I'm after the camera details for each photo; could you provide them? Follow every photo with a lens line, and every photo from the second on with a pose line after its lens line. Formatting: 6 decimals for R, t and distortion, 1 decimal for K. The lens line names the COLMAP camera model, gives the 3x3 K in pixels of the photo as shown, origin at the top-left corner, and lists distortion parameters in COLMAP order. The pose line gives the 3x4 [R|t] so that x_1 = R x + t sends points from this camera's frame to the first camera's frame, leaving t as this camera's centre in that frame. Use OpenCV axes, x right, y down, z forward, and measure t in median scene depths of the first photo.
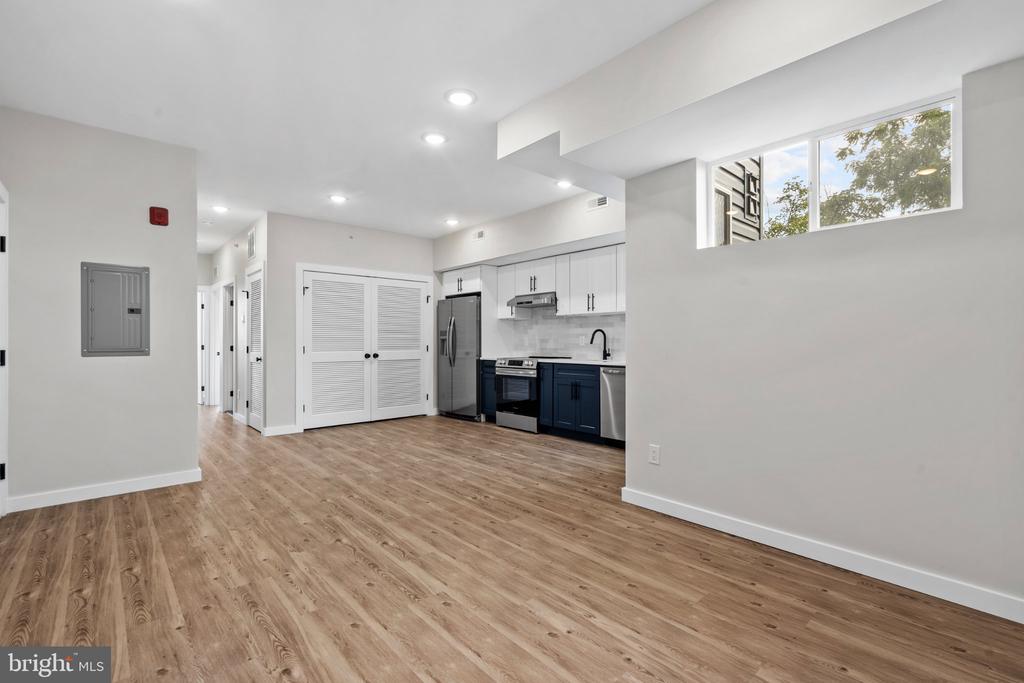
lens RADIAL K [[463.7, 0, 509.5], [0, 463.7, 333.4], [0, 0, 1]] dist [-0.001971, 0.000078]
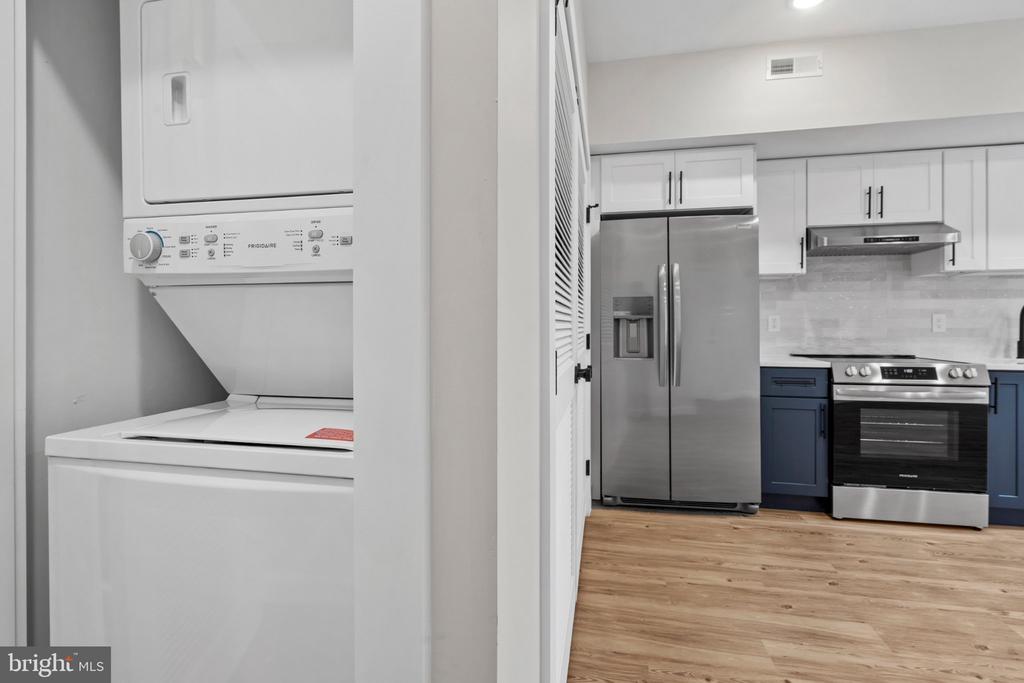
lens RADIAL K [[467.0, 0, 512.3], [0, 467.0, 325.1], [0, 0, 1]] dist [-0.001257, 0.000106]
pose [[0.799315, 0.000963, 0.600912, -0.872712], [-0.012130, 0.999821, 0.014533, 0.026037], [-0.600790, -0.018905, 0.799183, 1.385756]]
